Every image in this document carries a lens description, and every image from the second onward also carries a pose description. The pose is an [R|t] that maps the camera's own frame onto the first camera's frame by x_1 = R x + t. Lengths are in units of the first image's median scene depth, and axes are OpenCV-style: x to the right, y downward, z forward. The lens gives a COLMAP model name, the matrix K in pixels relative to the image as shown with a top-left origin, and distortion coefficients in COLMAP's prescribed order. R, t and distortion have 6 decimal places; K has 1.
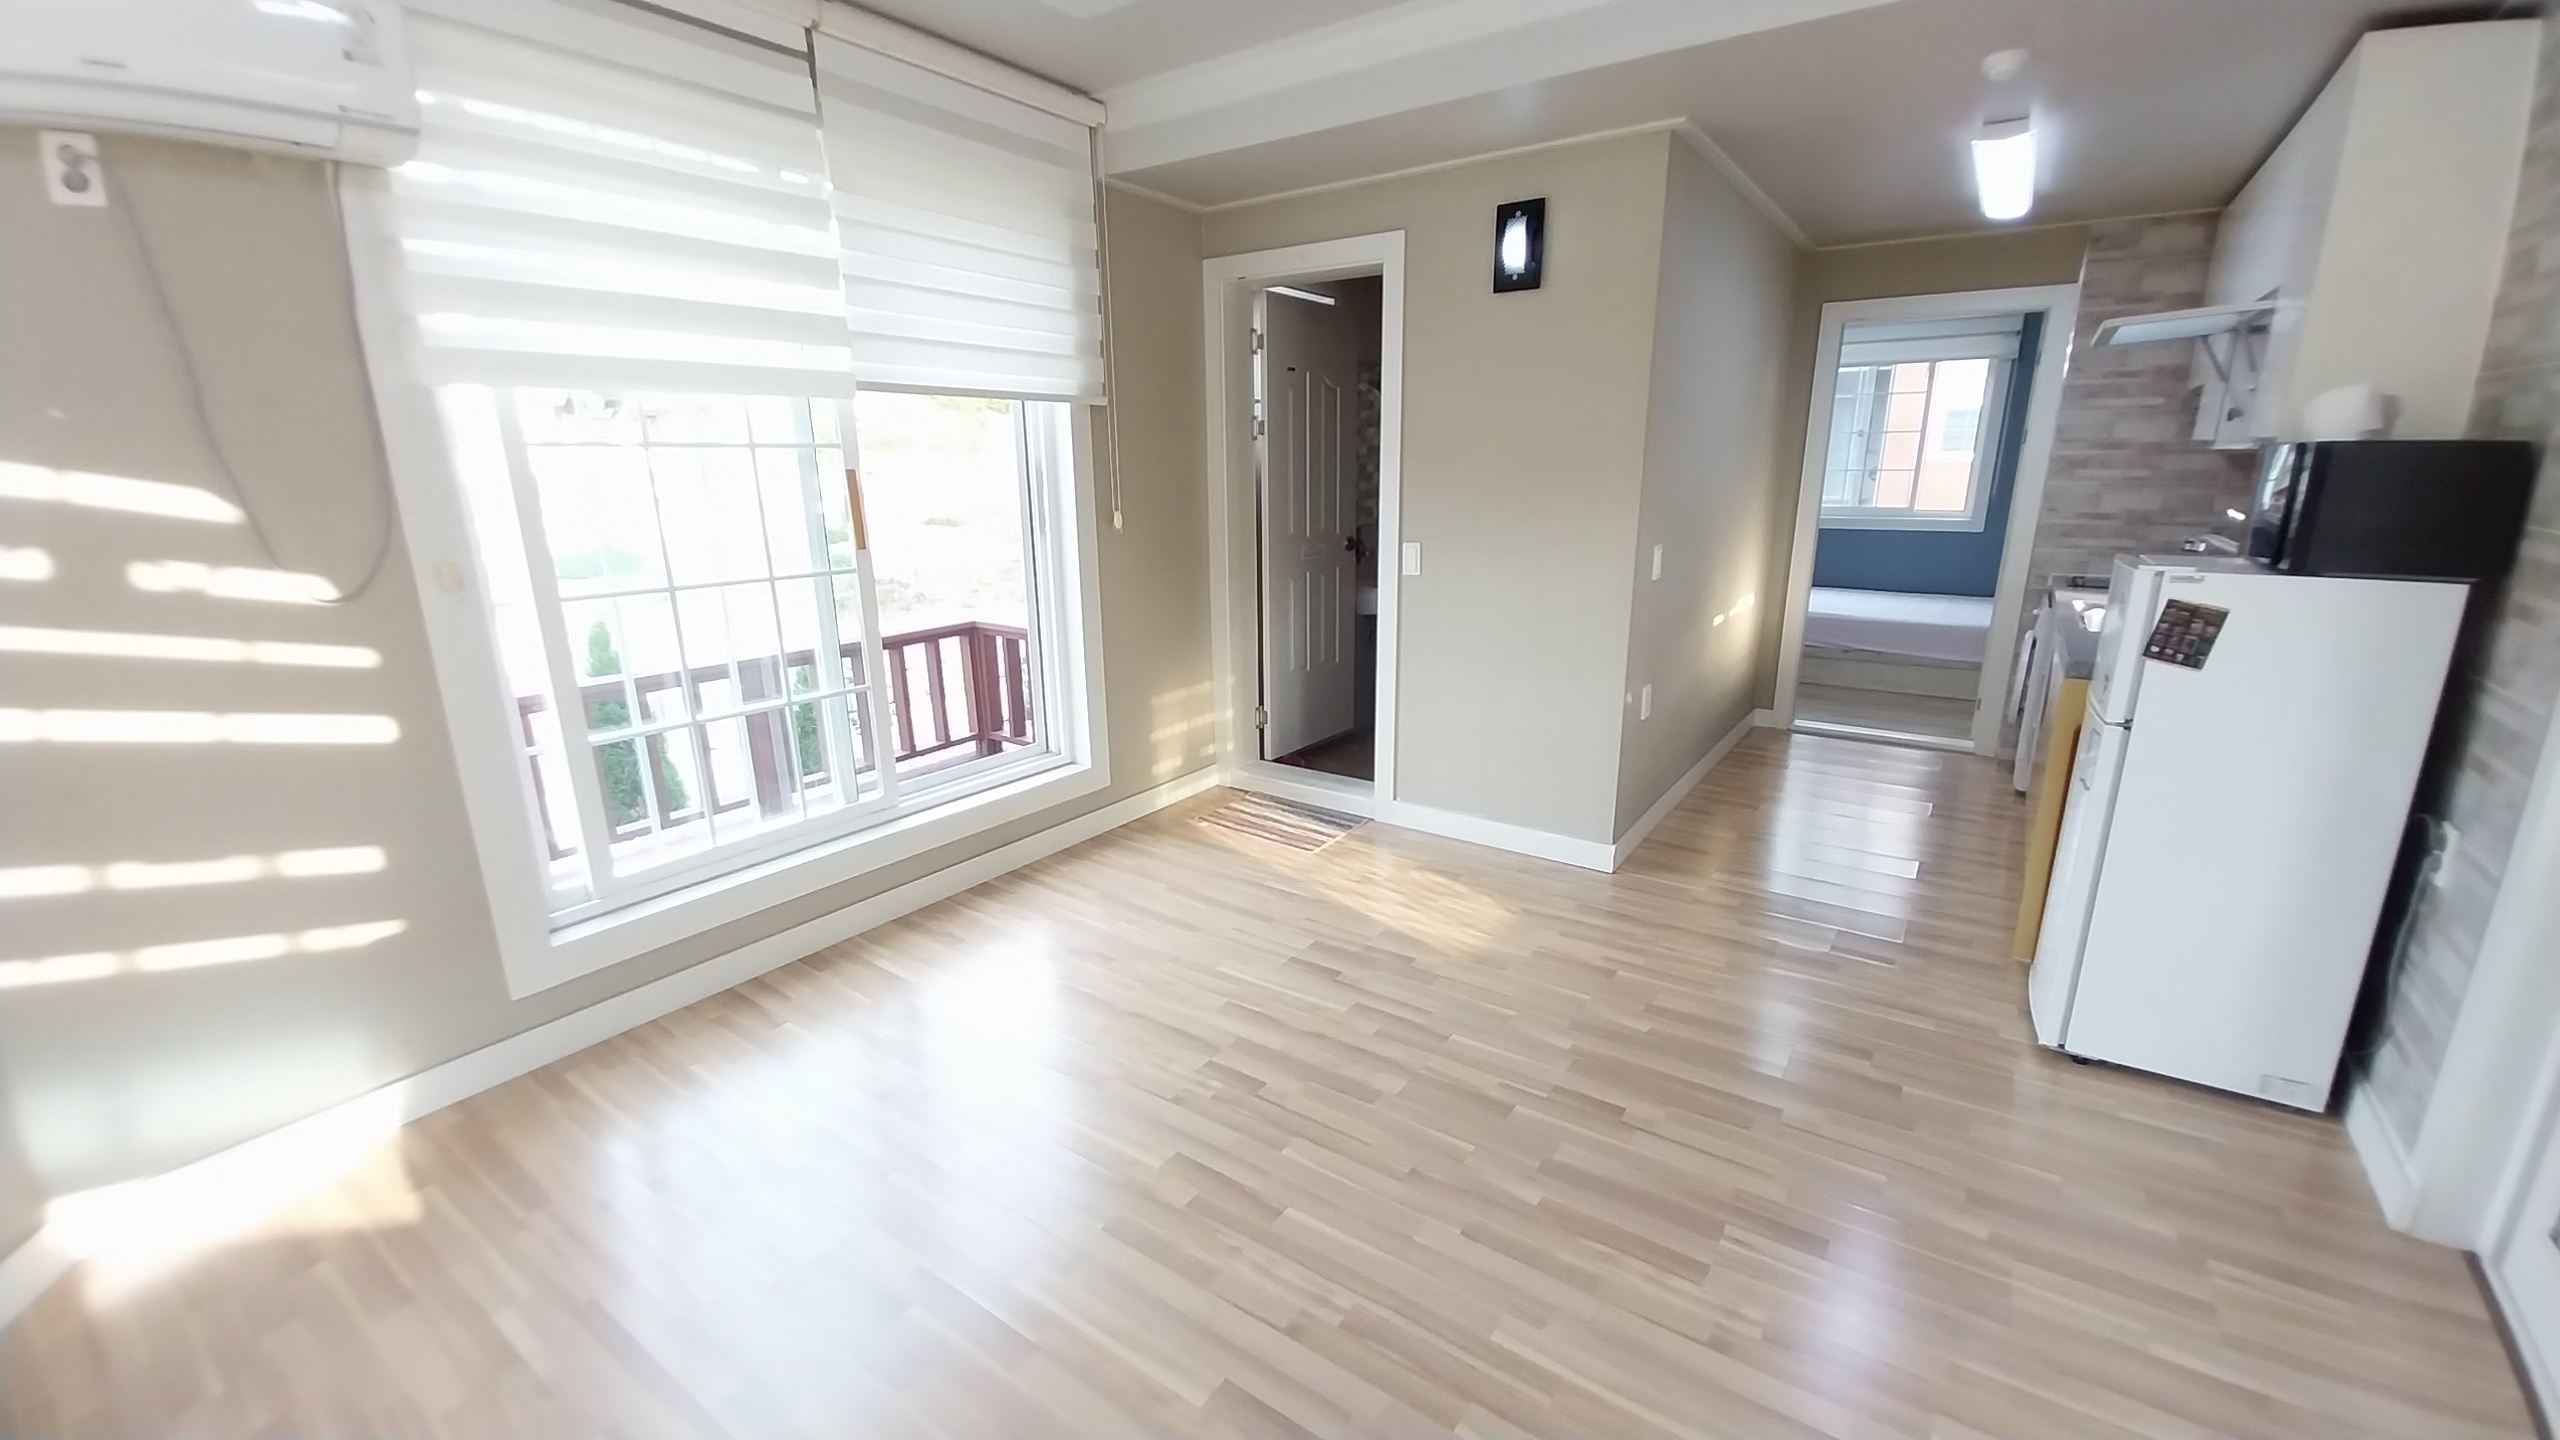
lens RADIAL K [[1003.4, 0, 1300.9], [0, 1003.4, 734.7], [0, 0, 1]] dist [0.002495, -0.012381]
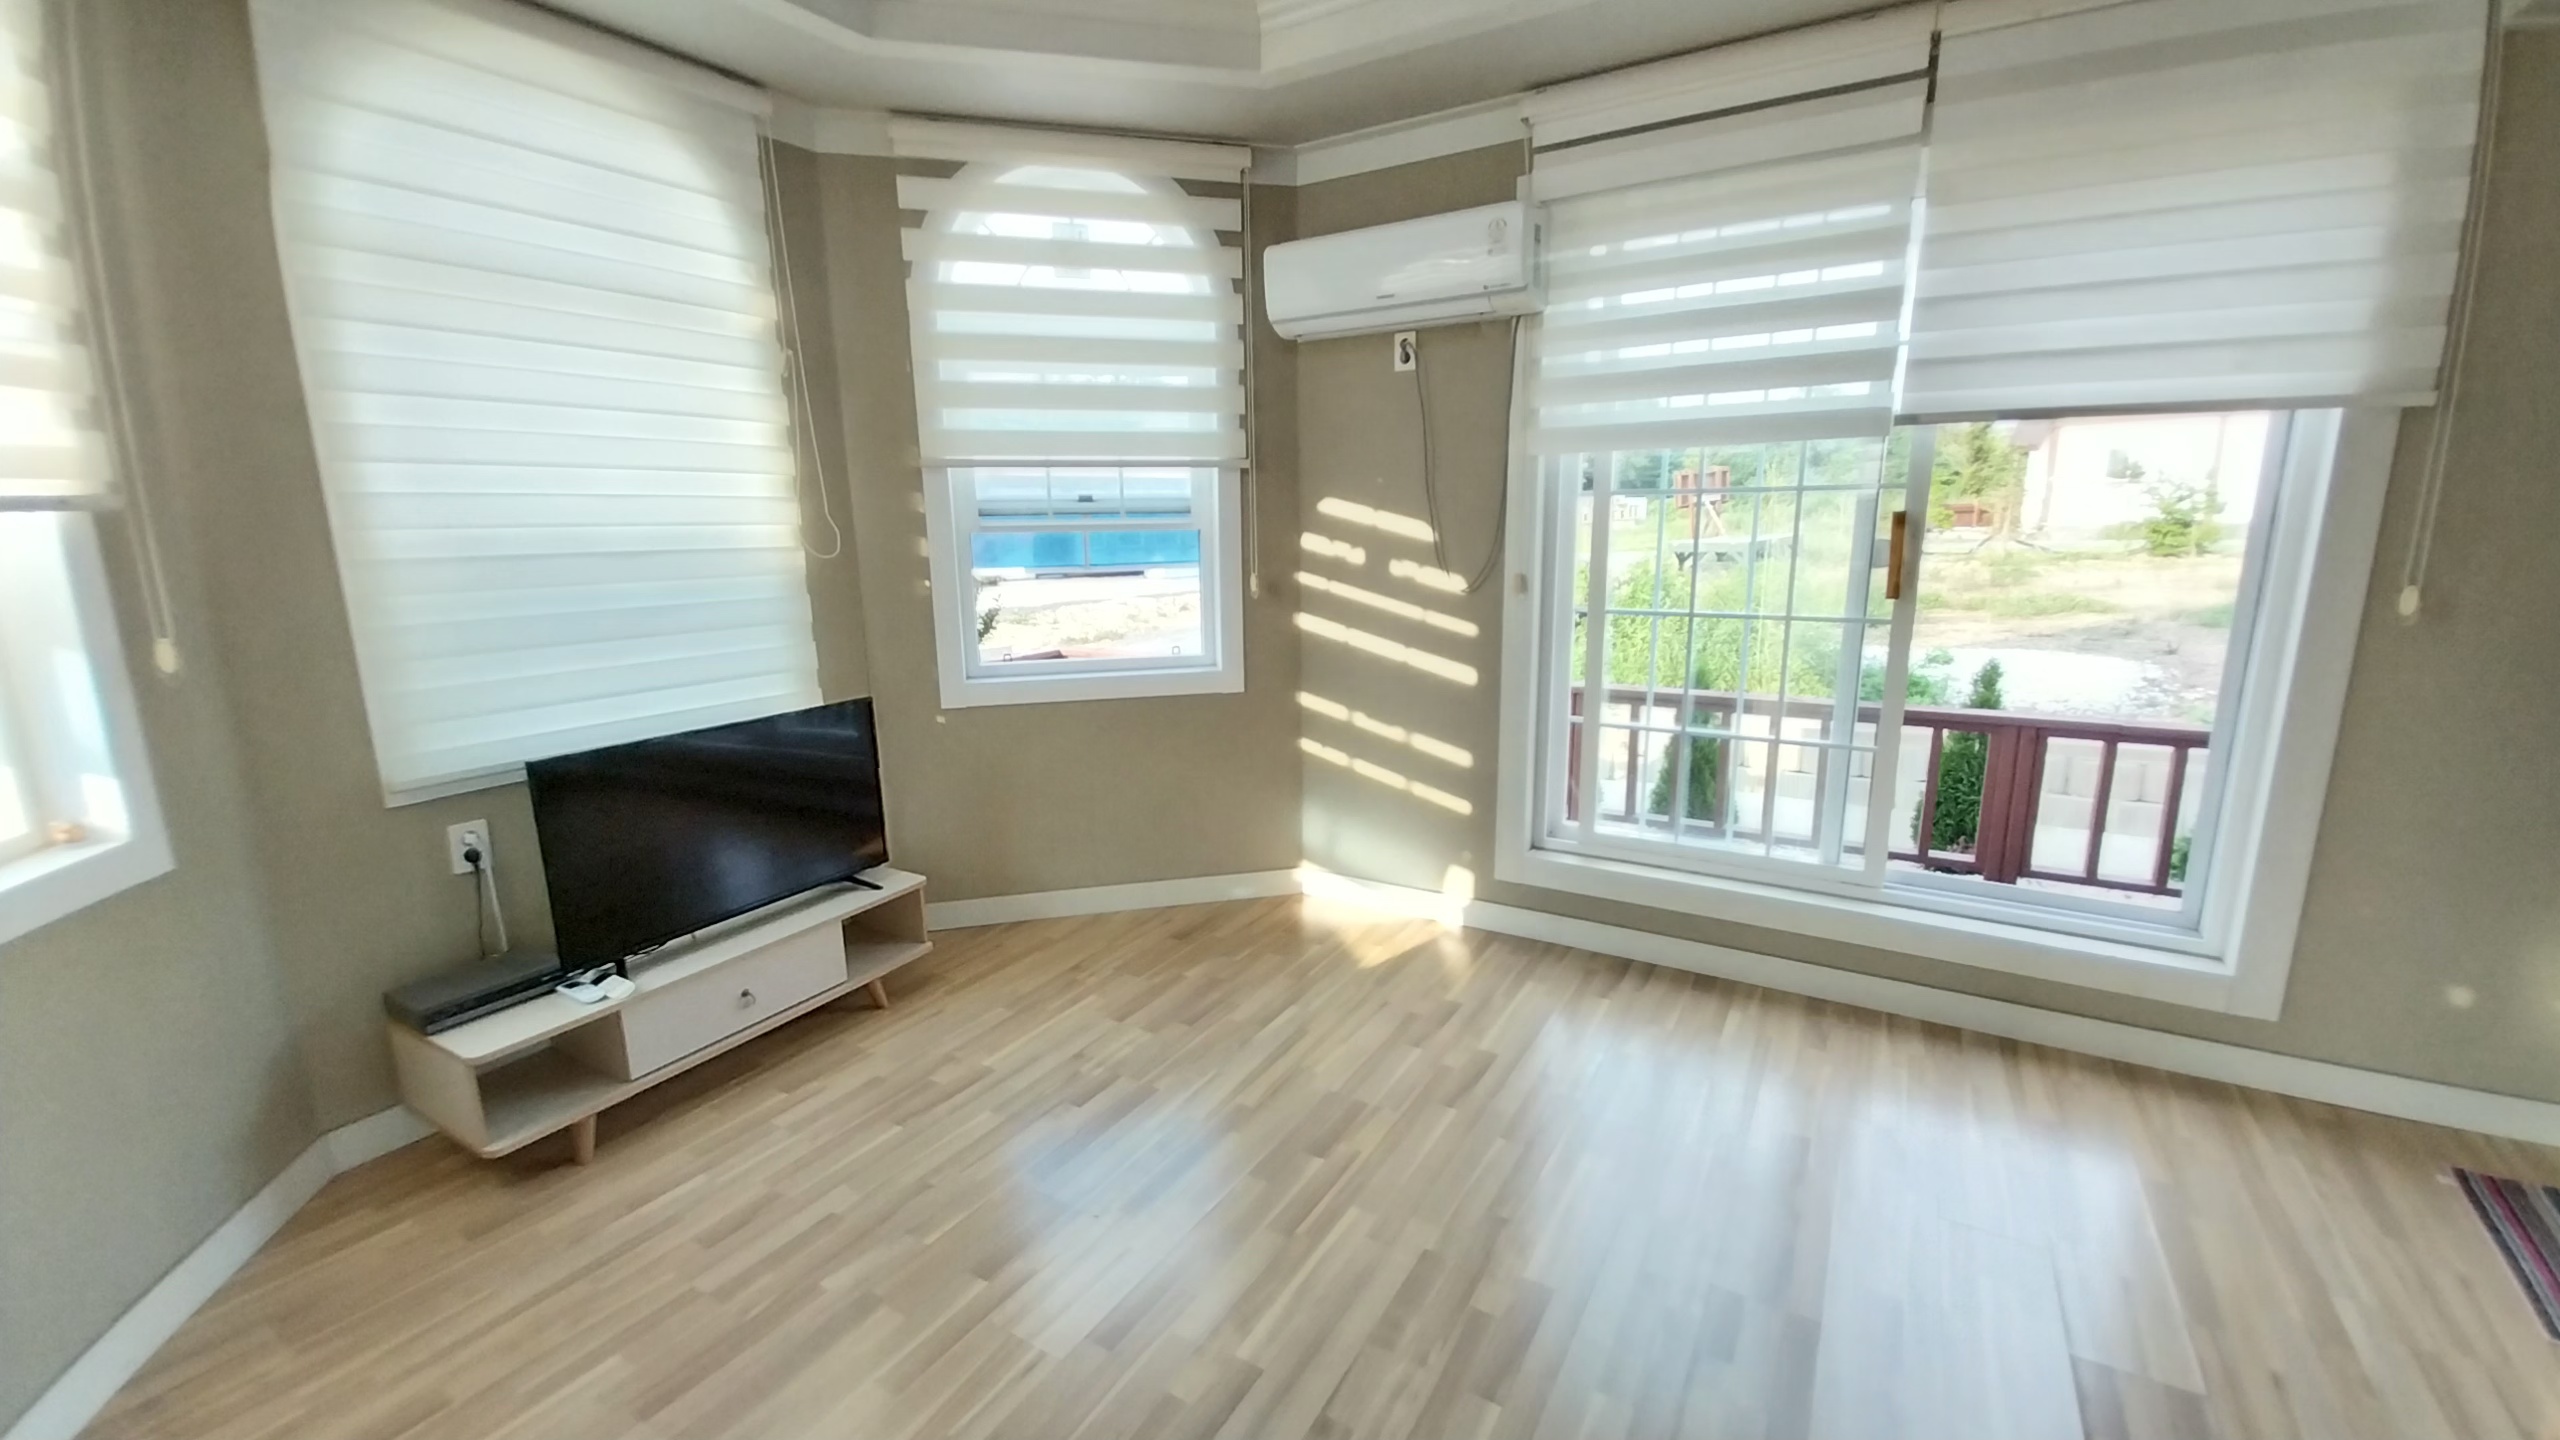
lens RADIAL K [[1003.4, 0, 1300.9], [0, 1003.4, 734.7], [0, 0, 1]] dist [0.002495, -0.012381]
pose [[0.049369, 0.217943, -0.974712, 0.648345], [-0.249336, 0.947693, 0.199273, -0.171499], [0.967158, 0.233193, 0.101128, 0.618579]]
